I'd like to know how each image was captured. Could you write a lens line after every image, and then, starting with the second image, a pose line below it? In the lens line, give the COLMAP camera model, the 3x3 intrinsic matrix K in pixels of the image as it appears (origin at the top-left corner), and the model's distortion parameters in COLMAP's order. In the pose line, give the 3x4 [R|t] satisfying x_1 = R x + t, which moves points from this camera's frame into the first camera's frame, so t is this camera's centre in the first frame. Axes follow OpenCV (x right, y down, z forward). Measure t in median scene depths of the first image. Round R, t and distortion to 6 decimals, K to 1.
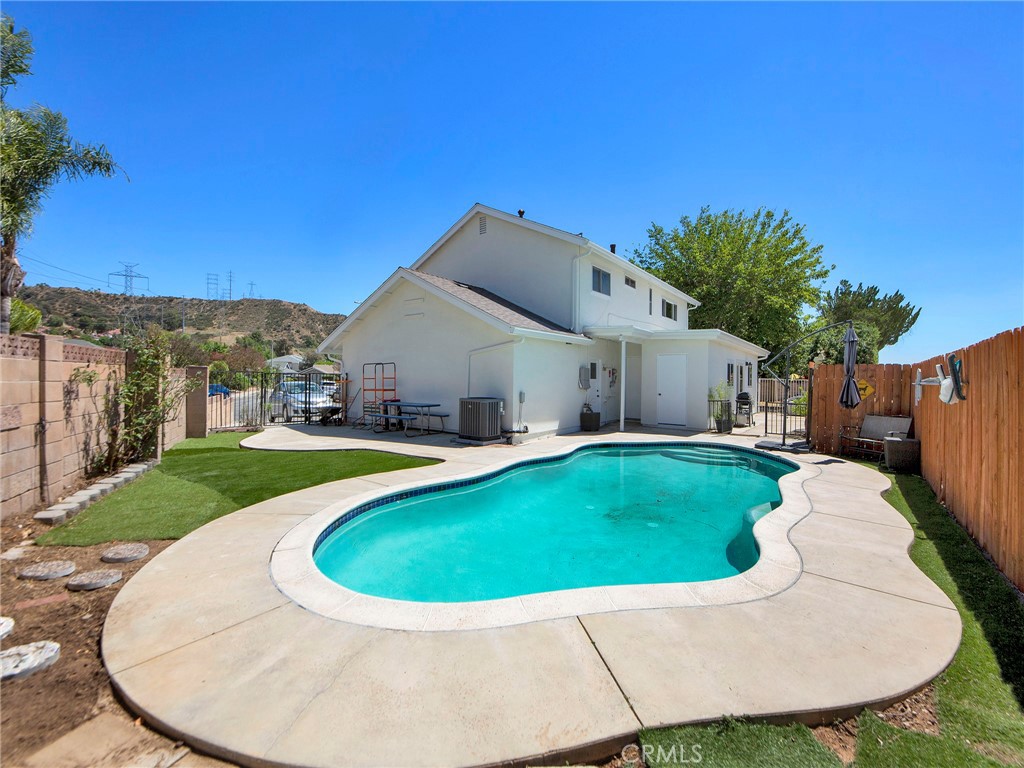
lens RADIAL K [[414.2, 0, 509.9], [0, 414.2, 382.5], [0, 0, 1]] dist [0.002837, -0.000059]
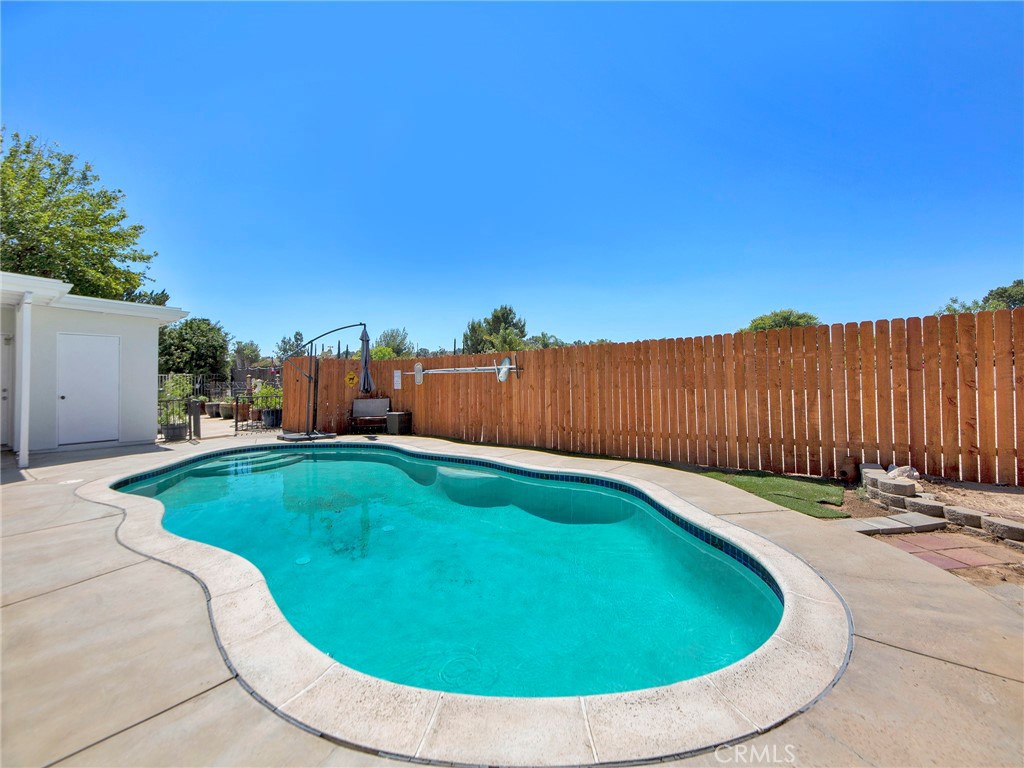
lens RADIAL K [[414.2, 0, 510.7], [0, 414.2, 379.2], [0, 0, 1]] dist [0.002837, -0.000059]
pose [[0.012161, -0.011926, 0.999855, -0.214445], [0.011206, 0.999868, 0.011790, 0.003987], [-0.999863, 0.011061, 0.012293, 0.266045]]
